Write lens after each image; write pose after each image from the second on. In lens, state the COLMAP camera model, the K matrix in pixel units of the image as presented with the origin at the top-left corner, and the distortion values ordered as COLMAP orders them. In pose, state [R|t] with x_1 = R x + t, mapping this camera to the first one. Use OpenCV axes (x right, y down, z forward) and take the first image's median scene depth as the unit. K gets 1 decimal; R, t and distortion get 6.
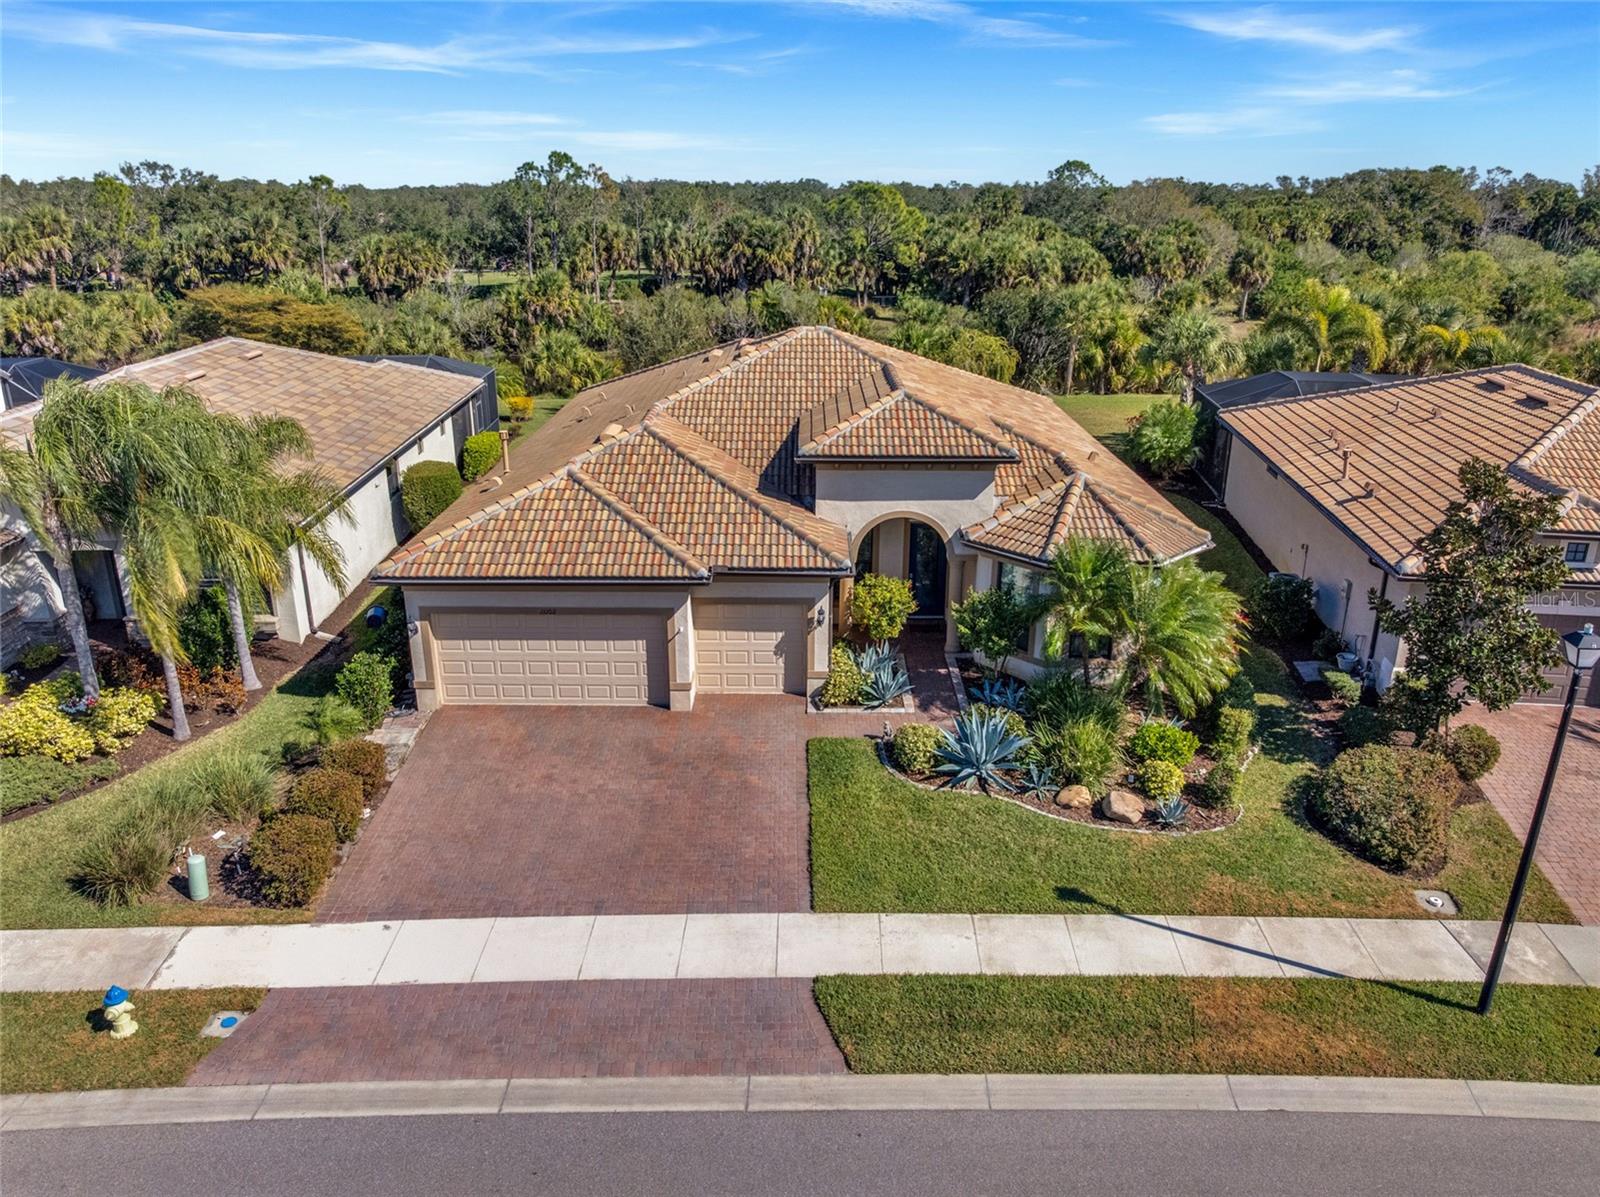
lens RADIAL K [[1127.1, 0, 801.5], [0, 1127.1, 594.0], [0, 0, 1]] dist [-0.043421, 0.007641]
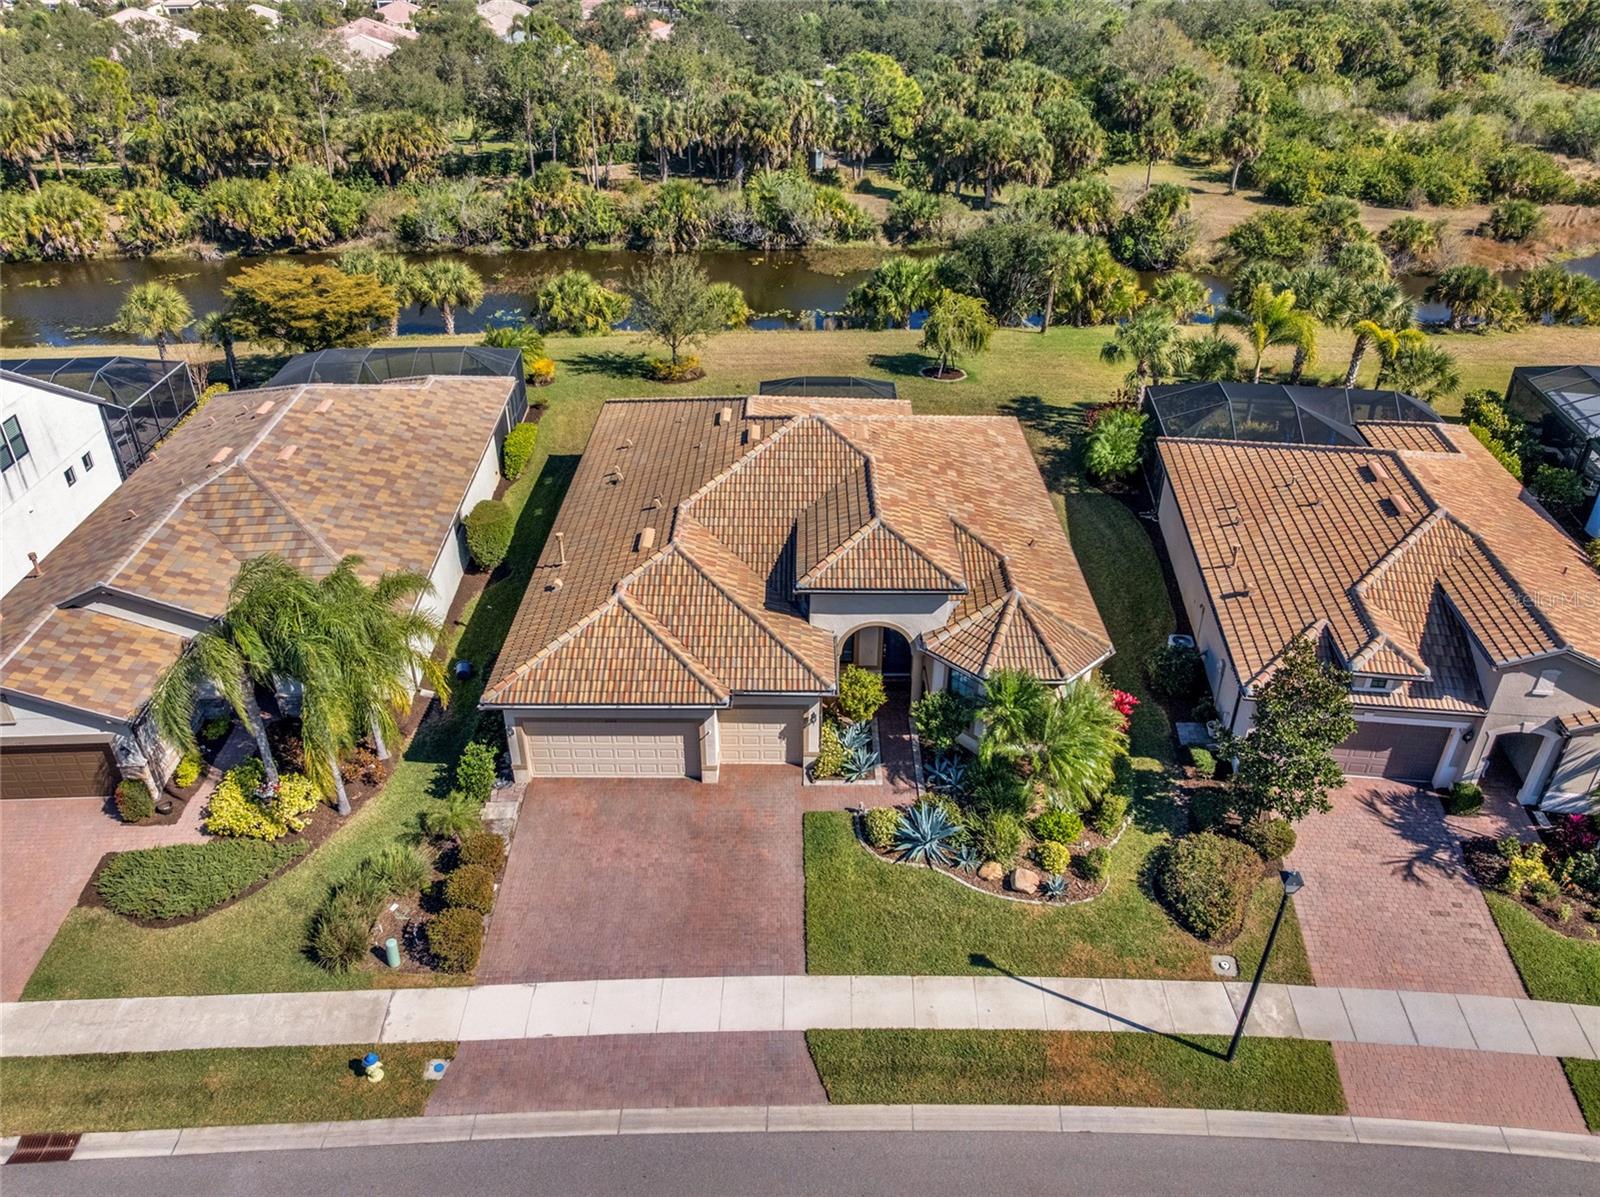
lens RADIAL K [[1127.1, 0, 801.5], [0, 1127.1, 594.0], [0, 0, 1]] dist [-0.043421, 0.007641]
pose [[0.999996, -0.002041, 0.002112, 0.000490], [0.001584, 0.980349, 0.197265, -0.393248], [-0.002473, -0.197261, 0.980348, -0.286611]]
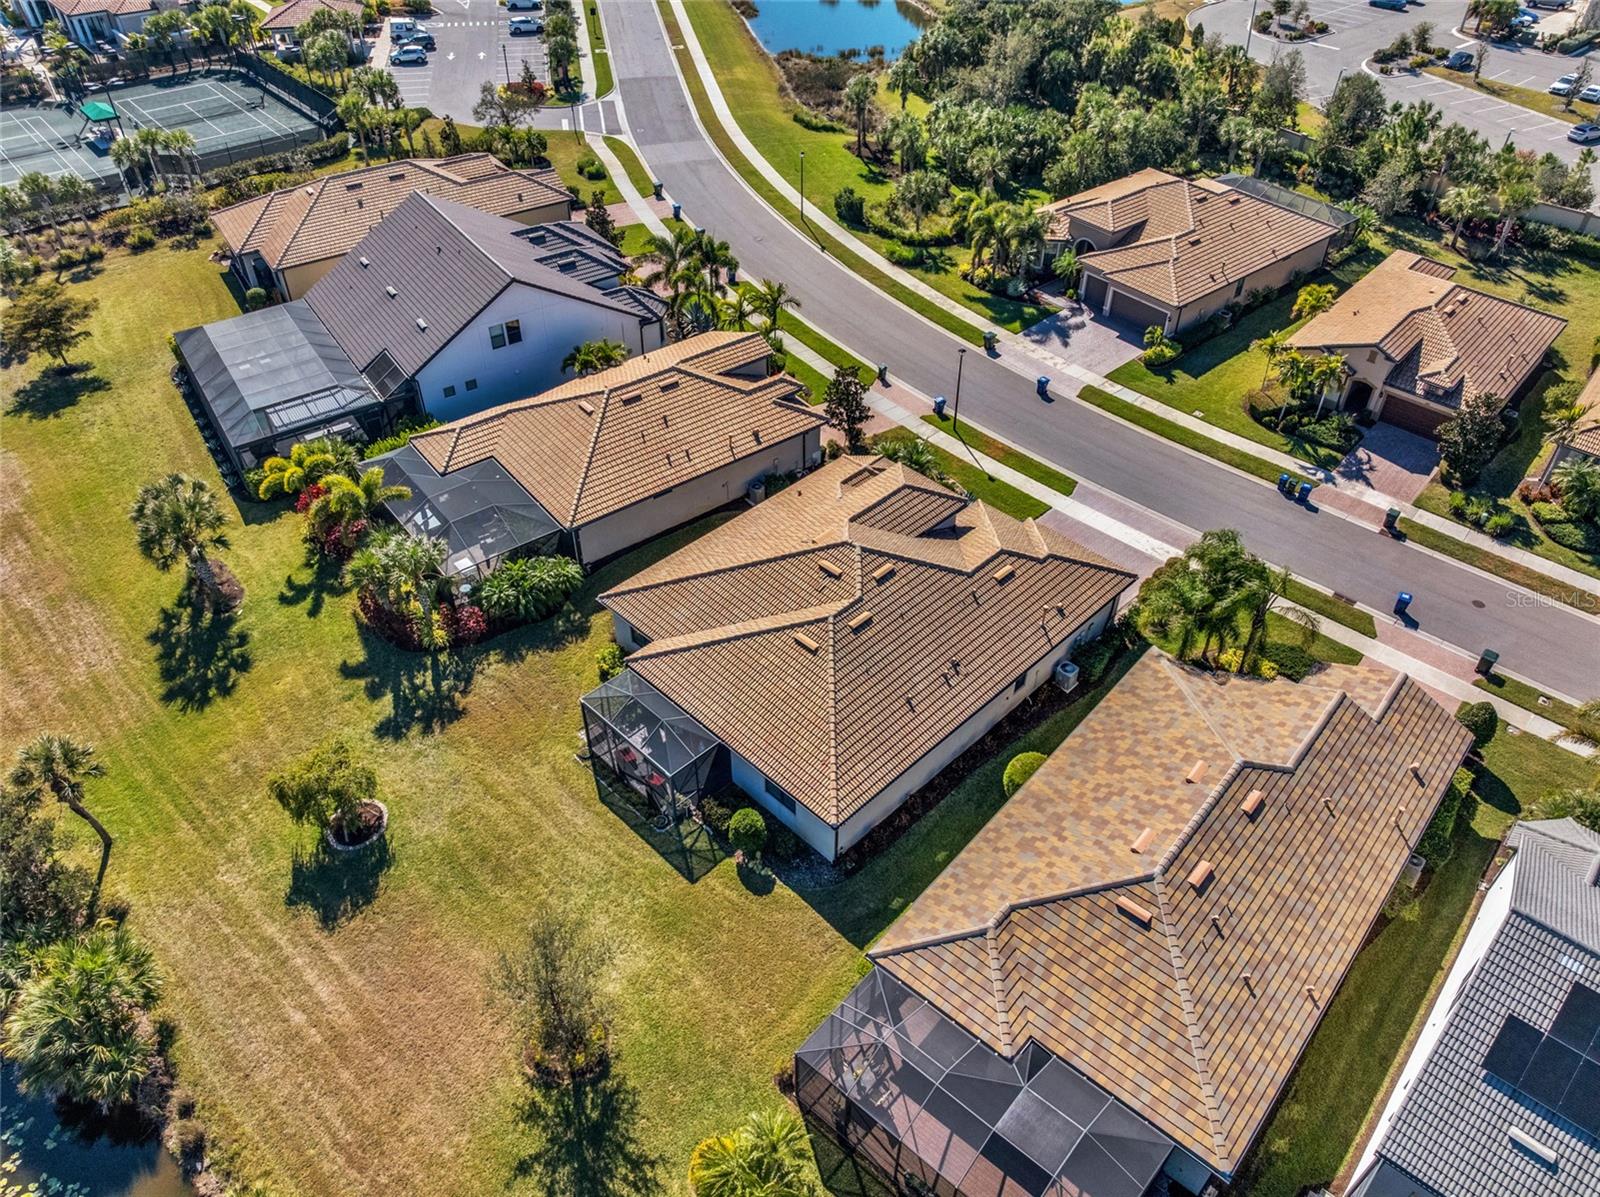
lens RADIAL K [[1127.1, 0, 801.5], [0, 1127.1, 594.0], [0, 0, 1]] dist [-0.043421, 0.007641]
pose [[-0.714375, -0.464249, 0.523584, -1.130789], [0.226657, 0.554380, 0.800805, -2.083531], [-0.662038, 0.690750, -0.290810, 2.162095]]
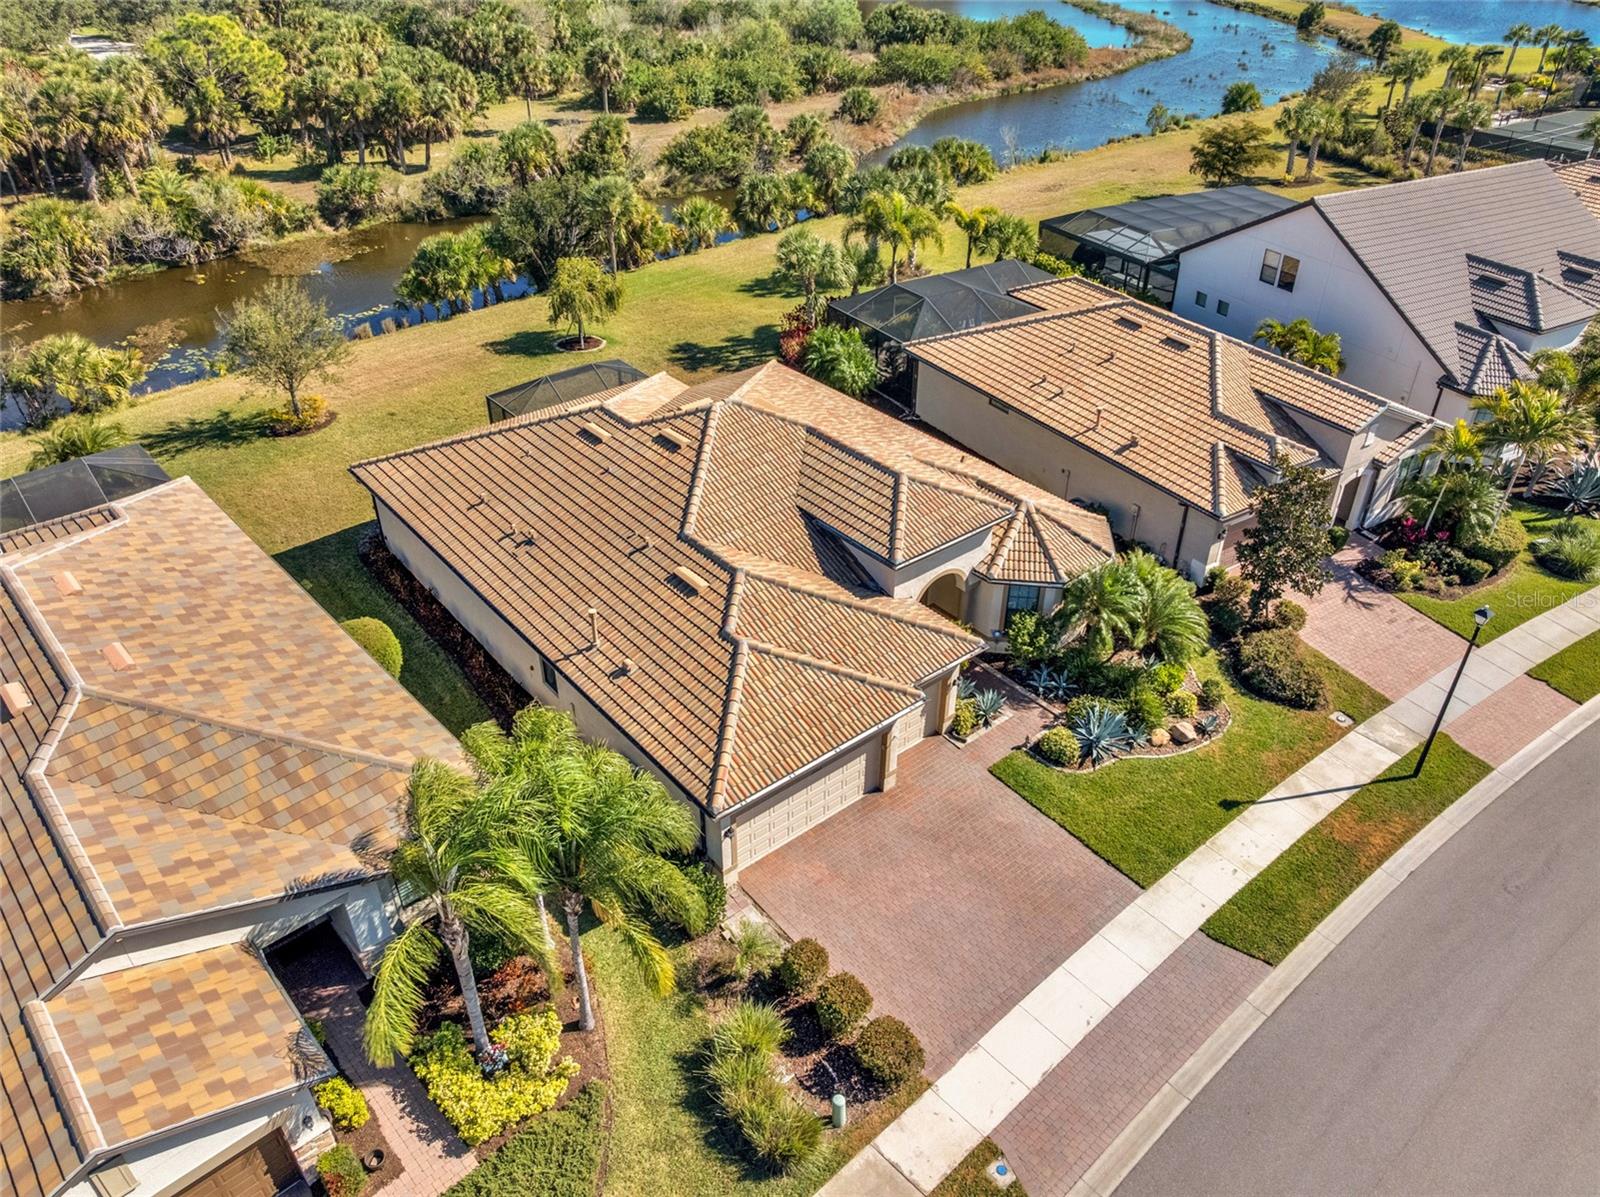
lens RADIAL K [[1127.1, 0, 801.5], [0, 1127.1, 594.0], [0, 0, 1]] dist [-0.043421, 0.007641]
pose [[0.767262, -0.355942, 0.533493, -0.807353], [0.213787, 0.926221, 0.310500, -0.533595], [-0.604652, -0.124180, 0.786749, 0.077611]]
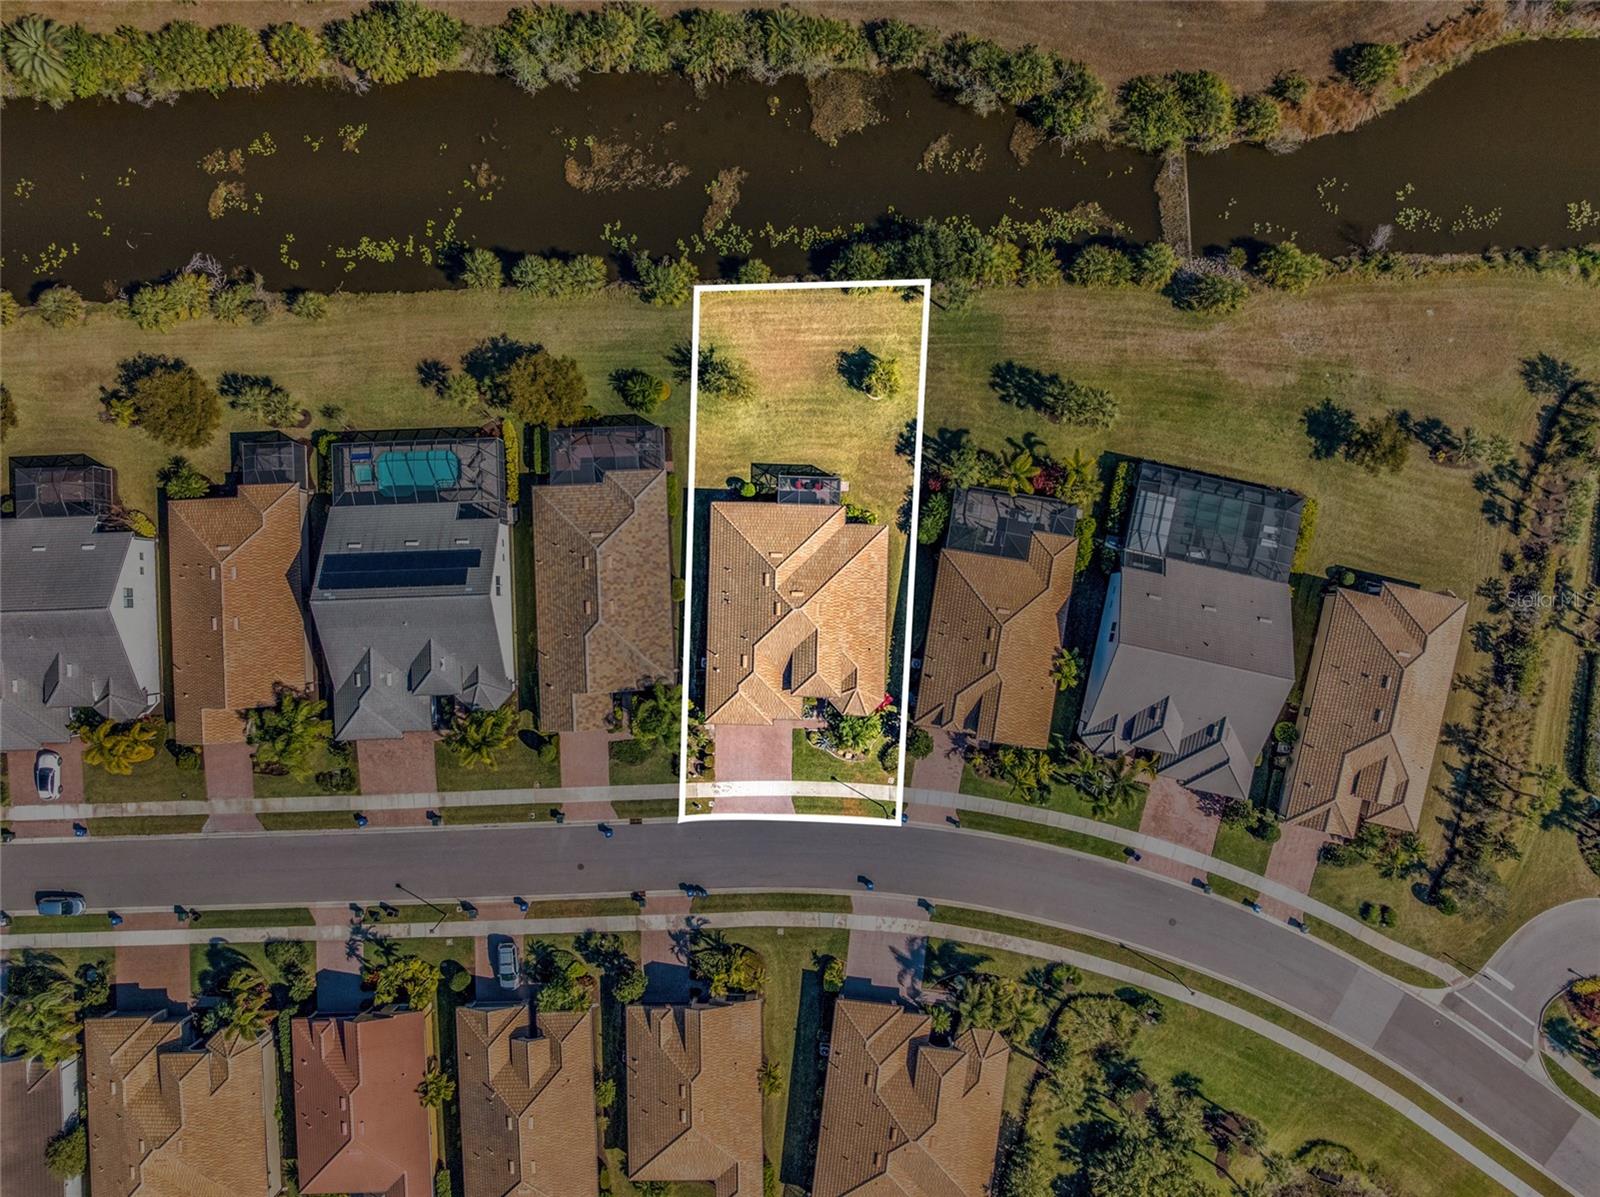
lens RADIAL K [[1127.1, 0, 801.5], [0, 1127.1, 594.0], [0, 0, 1]] dist [-0.043421, 0.007641]
pose [[0.999800, 0.020006, 0.000528, 0.028694], [-0.007350, 0.342505, 0.939487, -4.708371], [0.018614, -0.939303, 0.342584, -0.159250]]
